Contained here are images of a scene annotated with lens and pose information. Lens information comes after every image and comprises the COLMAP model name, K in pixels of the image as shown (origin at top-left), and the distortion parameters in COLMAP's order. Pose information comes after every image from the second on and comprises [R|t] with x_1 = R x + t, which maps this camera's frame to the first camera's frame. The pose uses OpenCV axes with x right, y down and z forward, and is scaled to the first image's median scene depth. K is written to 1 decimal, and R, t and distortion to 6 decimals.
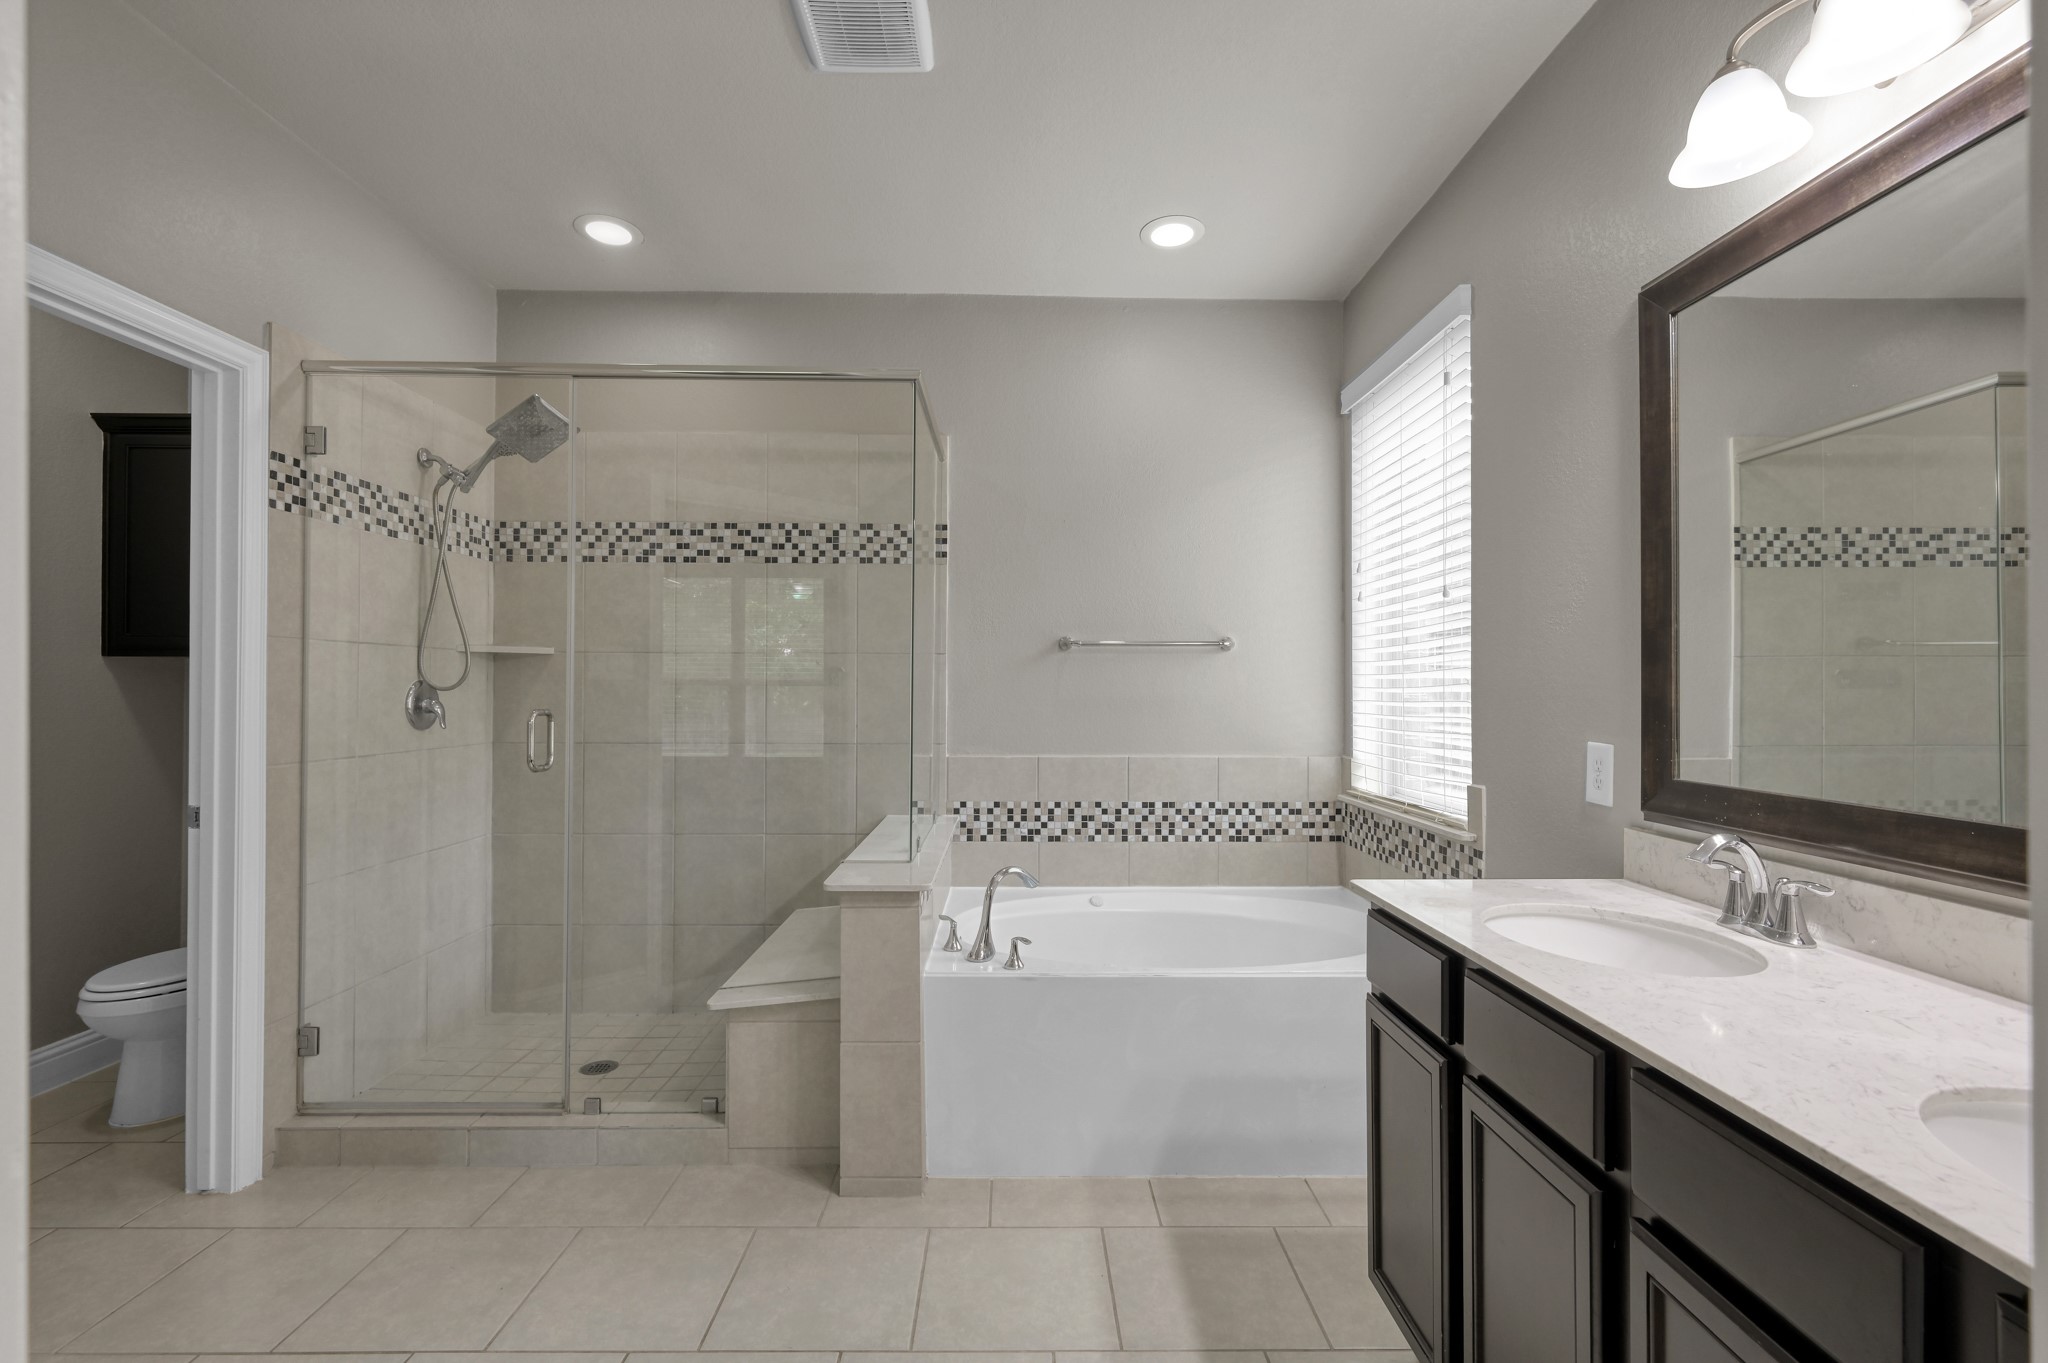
lens RADIAL K [[928.9, 0, 1025.4], [0, 928.9, 678.5], [0, 0, 1]] dist [0.002950, -0.000480]
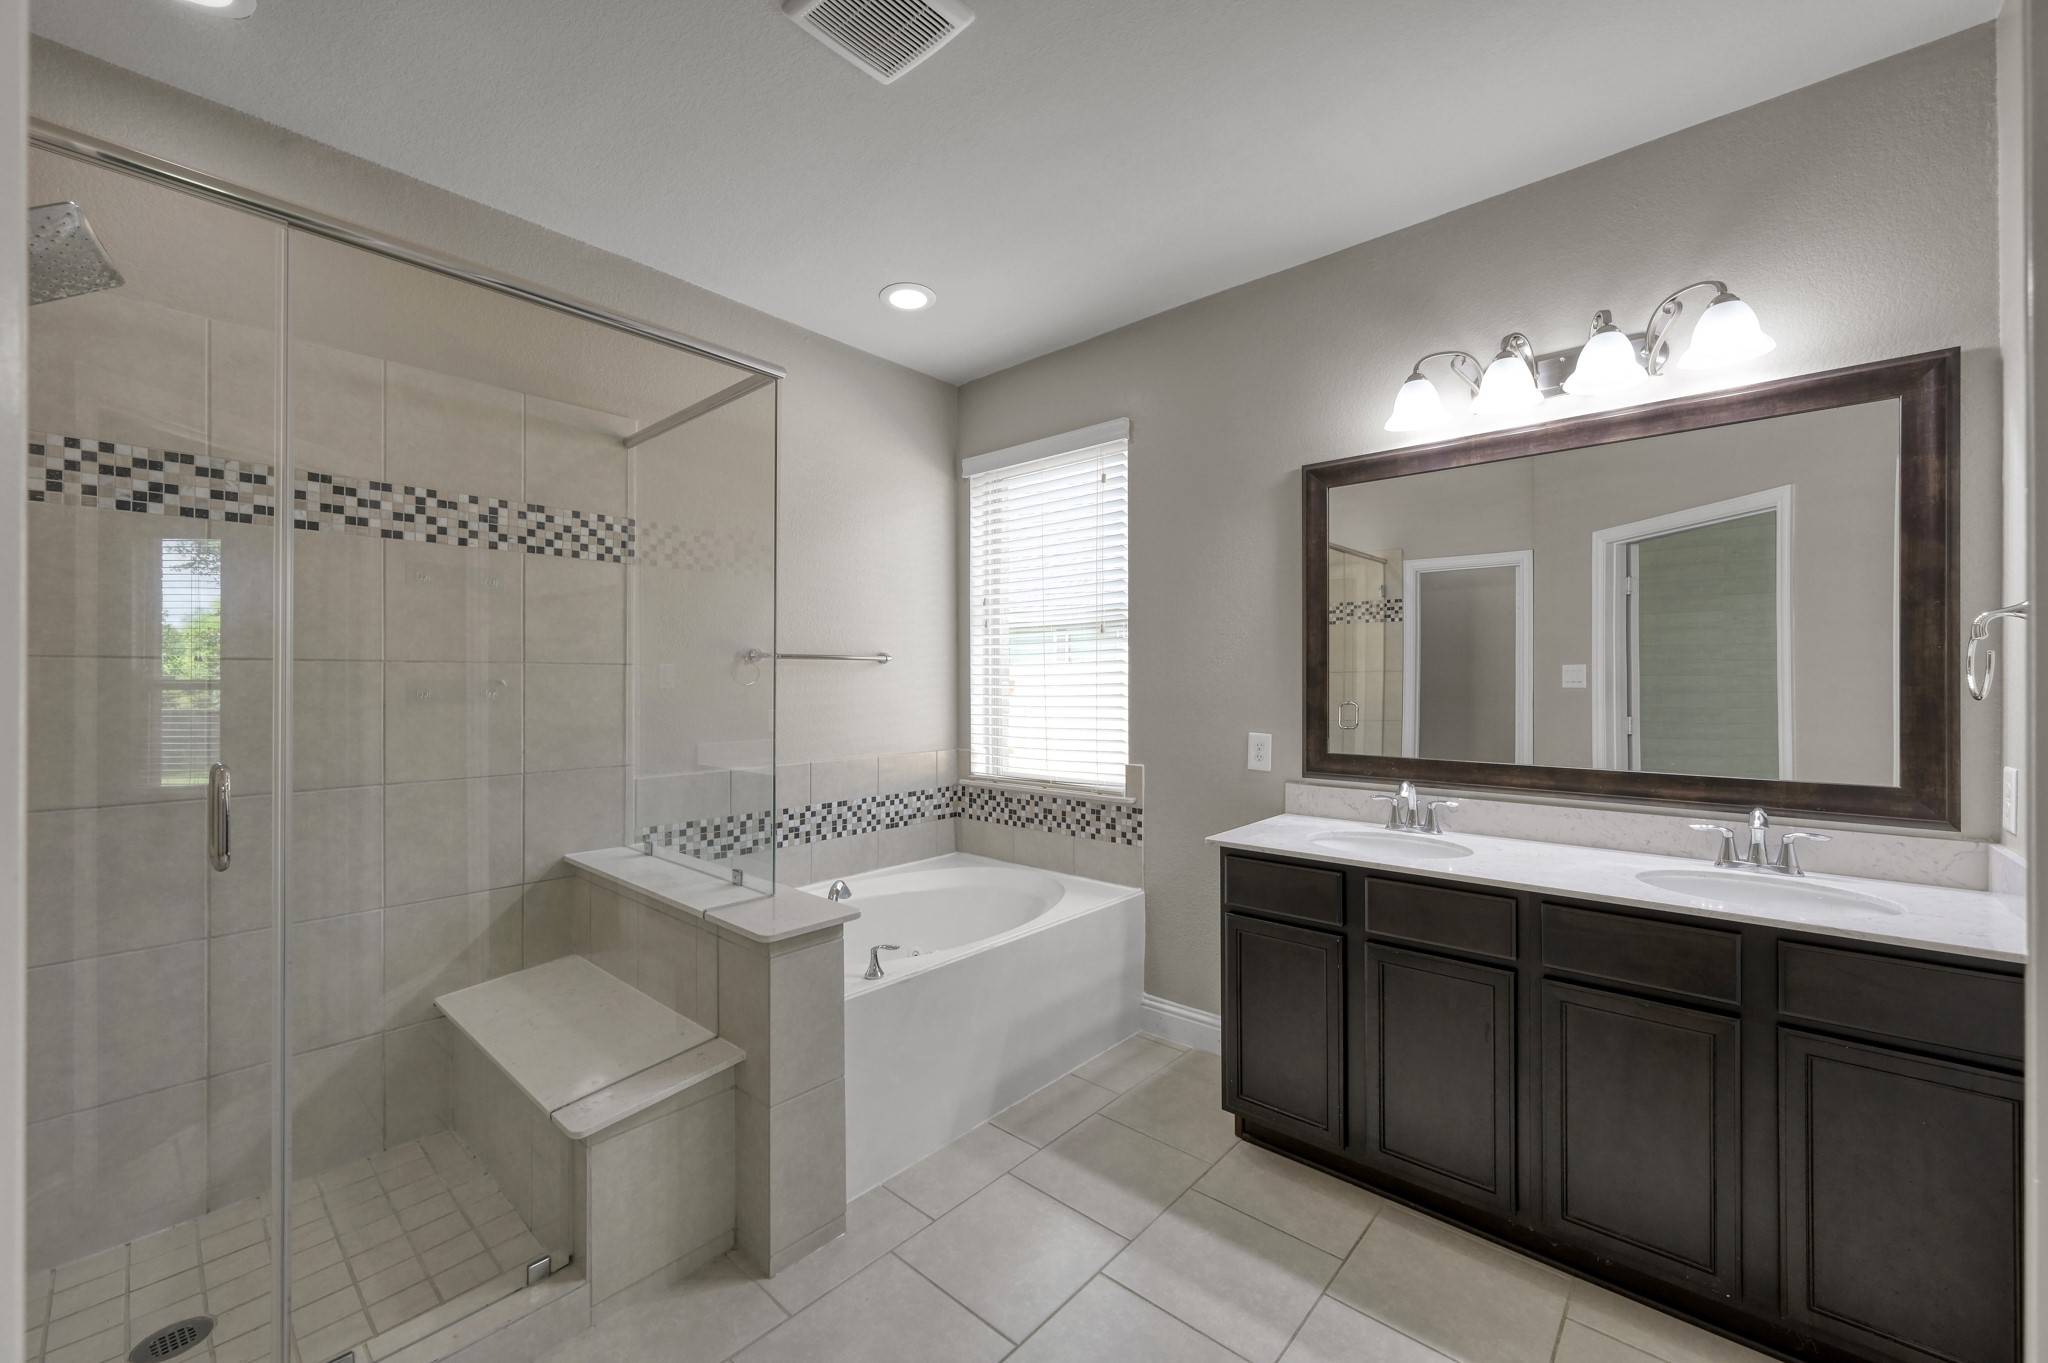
lens RADIAL K [[802.9, 0, 1020.8], [0, 802.9, 681.7], [0, 0, 1]] dist [-0.002167, 0.000559]
pose [[0.672114, -0.005320, 0.740428, -0.409233], [-0.004222, 0.999930, 0.011016, -0.020252], [-0.740435, -0.010530, 0.672045, 0.204829]]
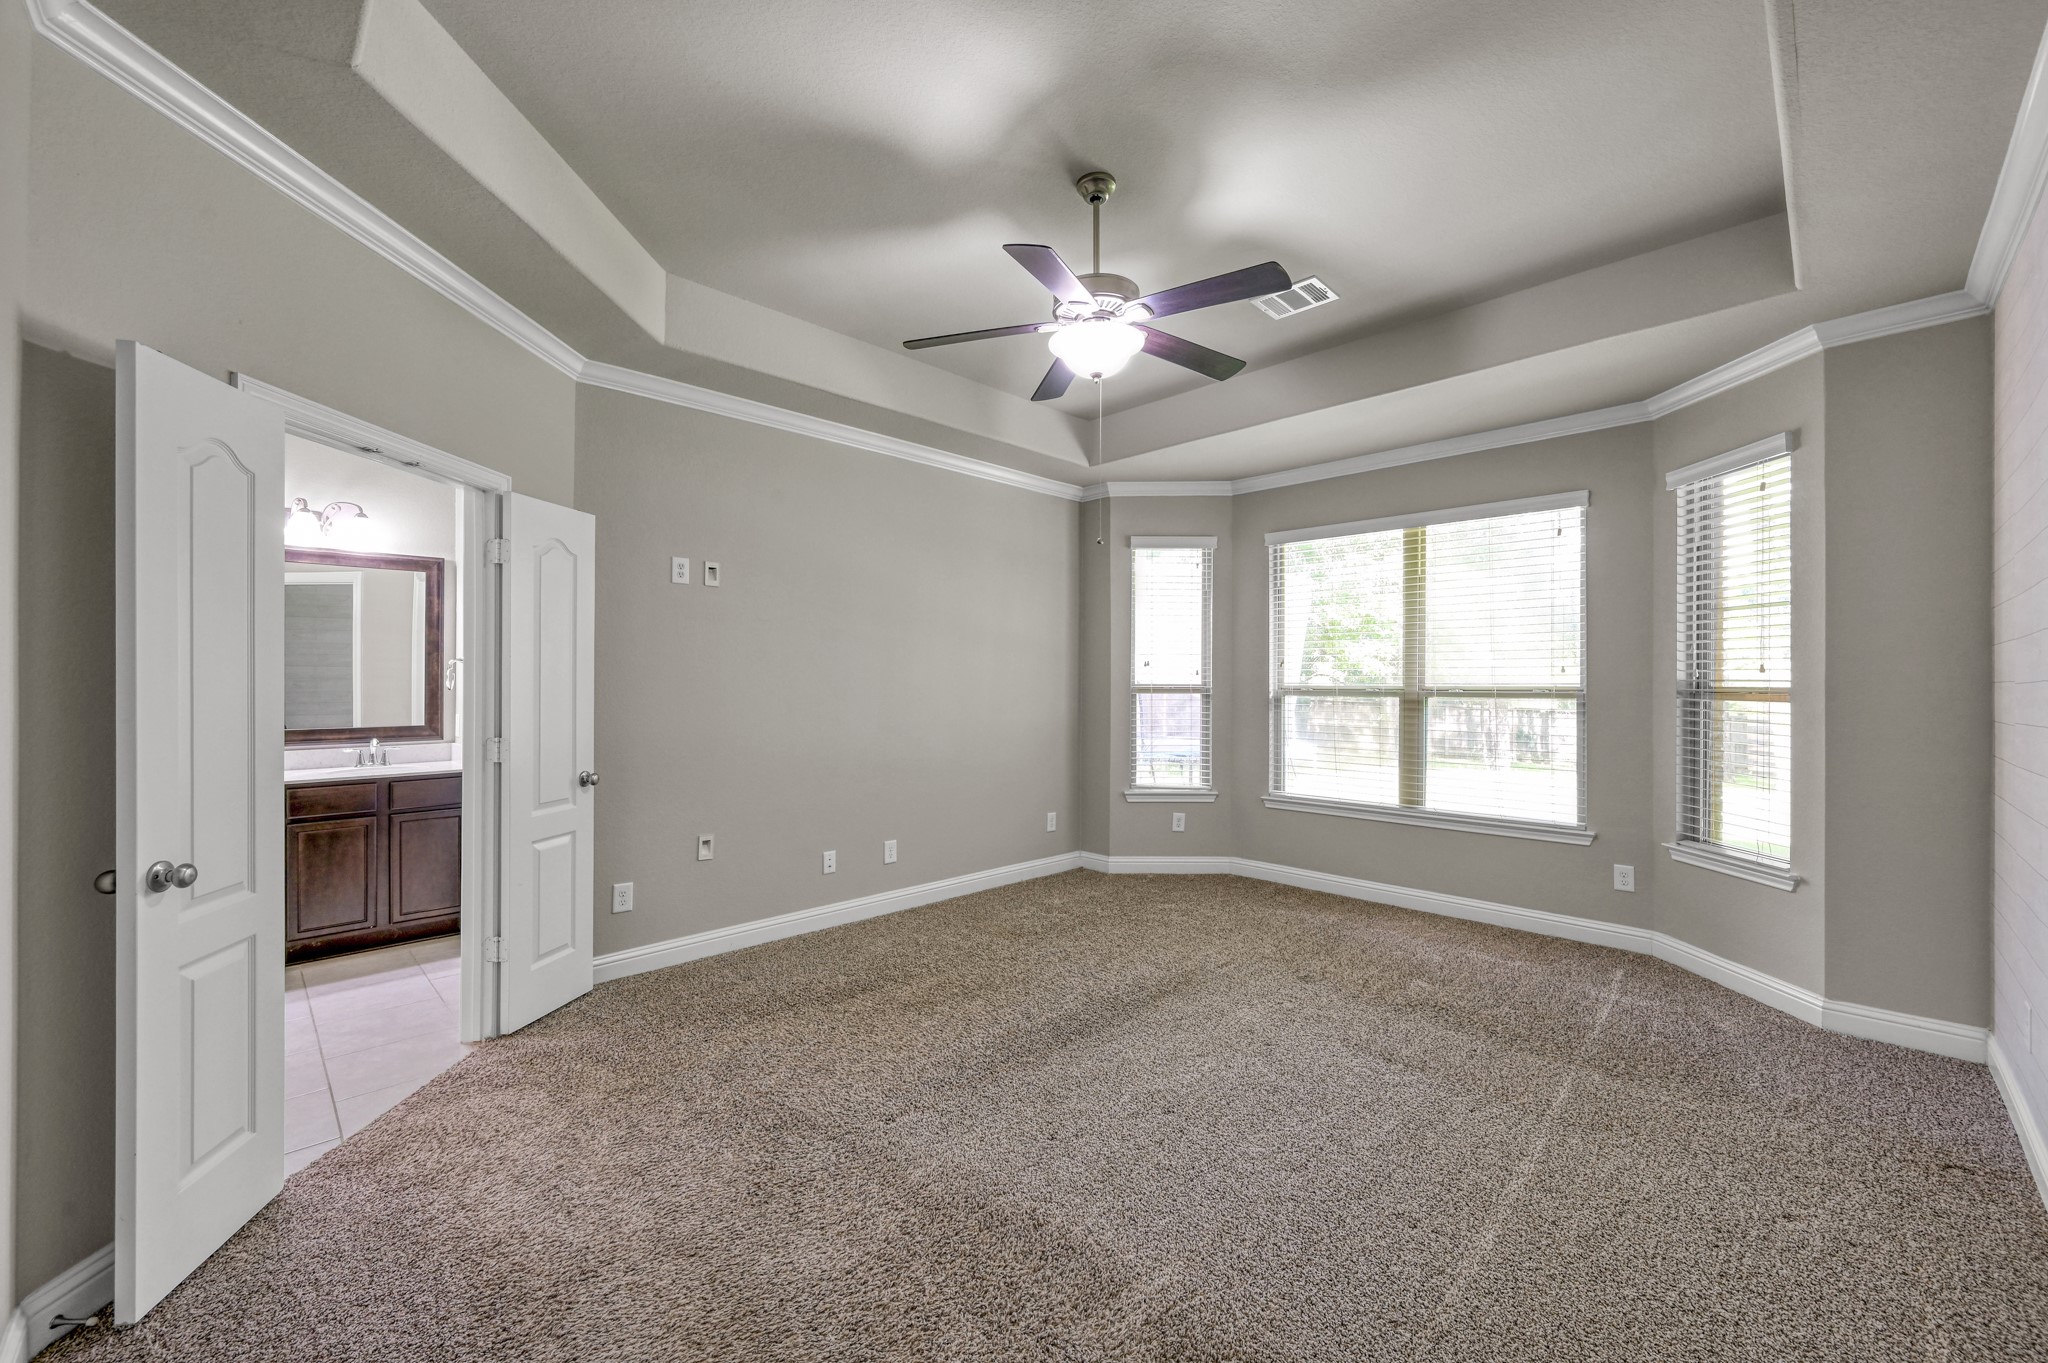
lens RADIAL K [[802.9, 0, 1019.2], [0, 802.9, 680.4], [0, 0, 1]] dist [-0.002167, 0.000559]
pose [[-0.691956, -0.003412, 0.721932, -1.282707], [-0.013438, 0.999876, -0.008154, -0.025306], [-0.721815, -0.015343, -0.691916, 0.340855]]
